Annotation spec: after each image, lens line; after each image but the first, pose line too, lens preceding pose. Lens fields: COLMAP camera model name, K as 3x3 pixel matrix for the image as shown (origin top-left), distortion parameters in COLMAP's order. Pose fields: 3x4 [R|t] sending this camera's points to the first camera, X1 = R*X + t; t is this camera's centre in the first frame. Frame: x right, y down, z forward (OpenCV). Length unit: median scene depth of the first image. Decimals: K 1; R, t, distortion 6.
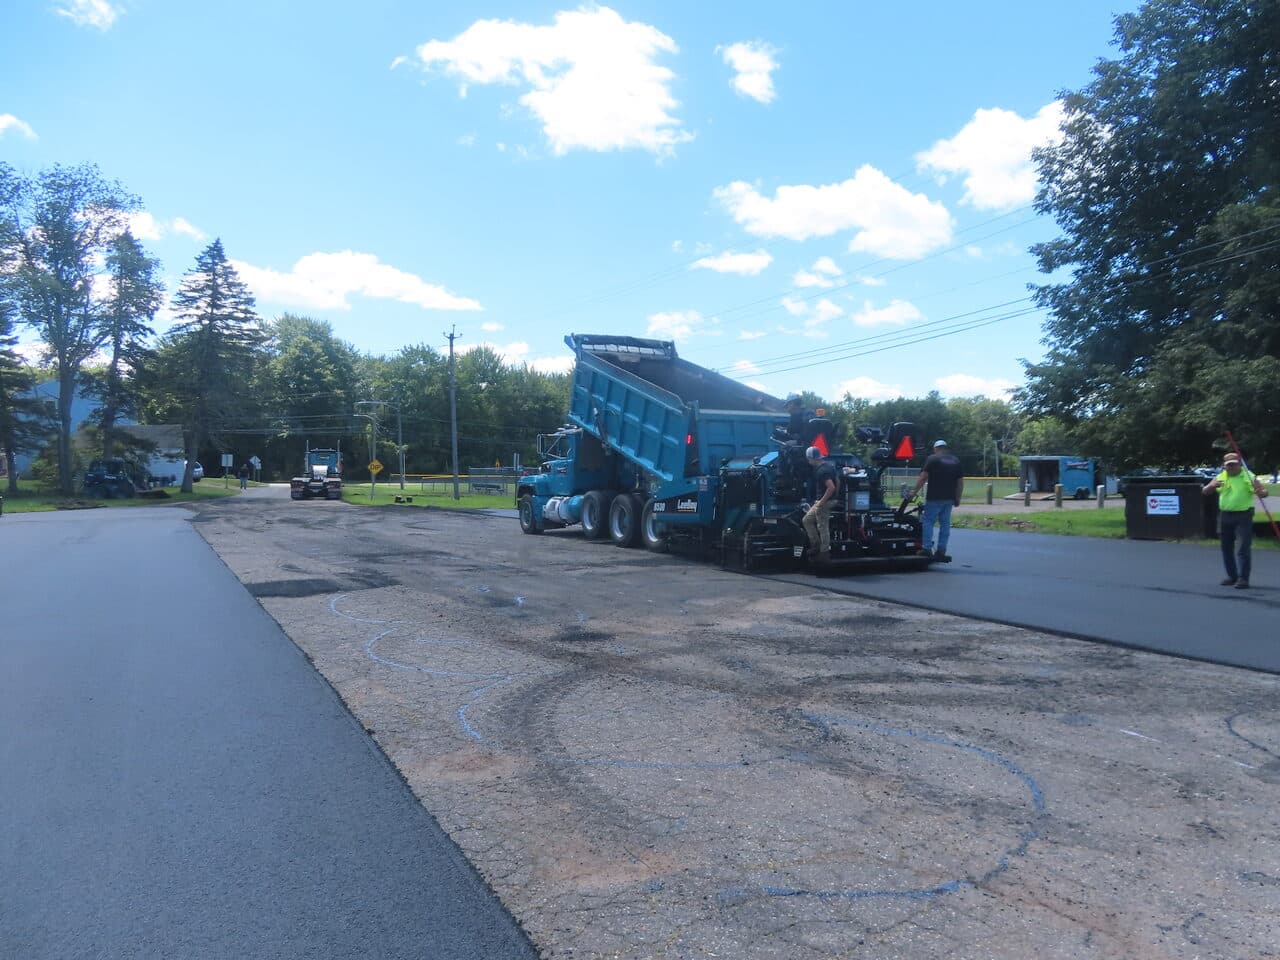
lens RADIAL K [[924.1, 0, 640.0], [0, 924.1, 480.0], [0, 0, 1]] dist [0.002777, 0.004511]
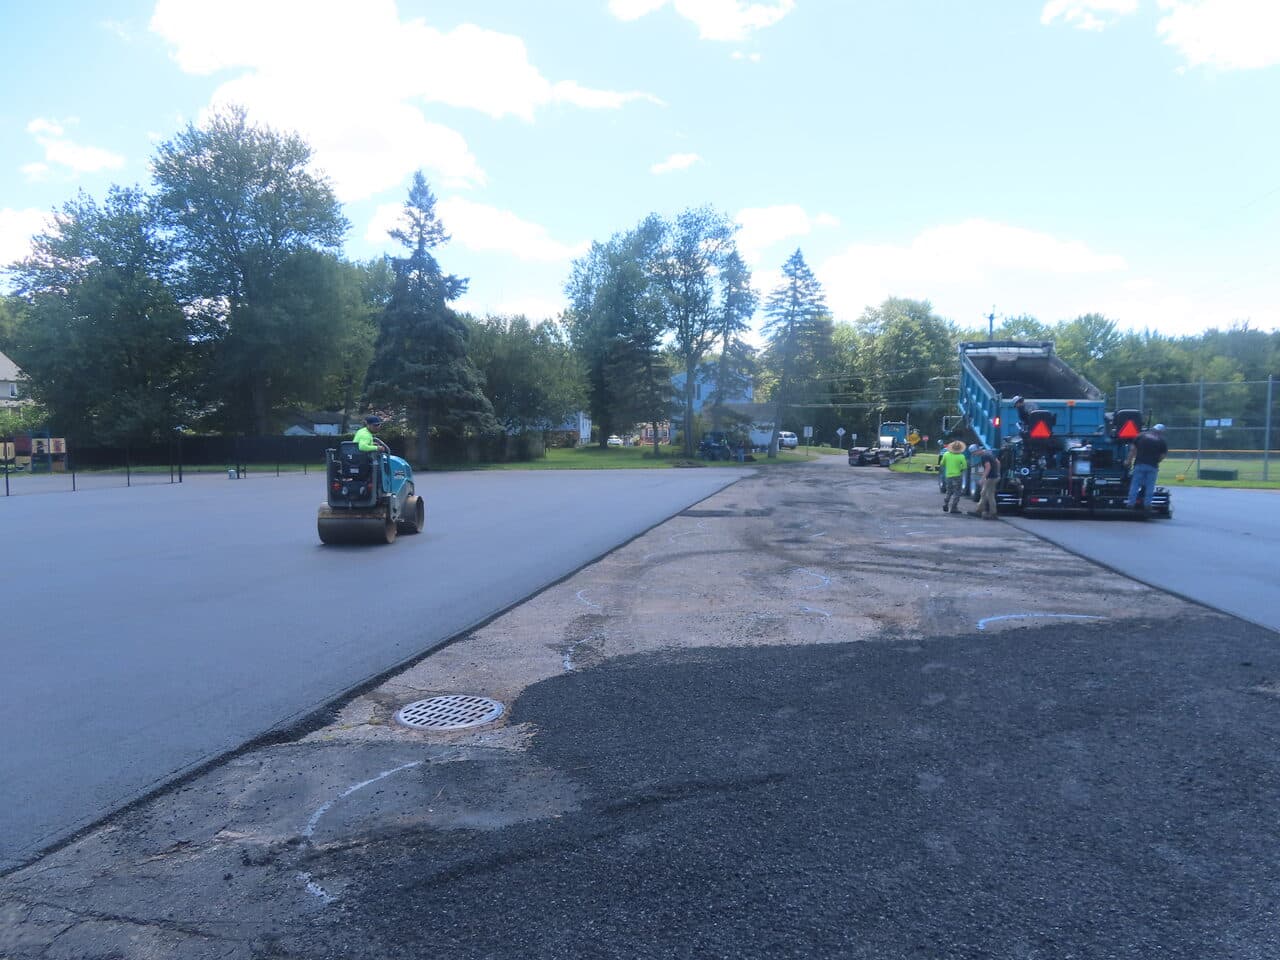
lens RADIAL K [[924.1, 0, 640.0], [0, 924.1, 480.0], [0, 0, 1]] dist [0.002777, 0.004511]
pose [[0.792381, 0.037421, -0.608878, 0.125067], [-0.018889, 0.999143, 0.036824, 0.001224], [0.609735, -0.017677, 0.792409, -0.087963]]
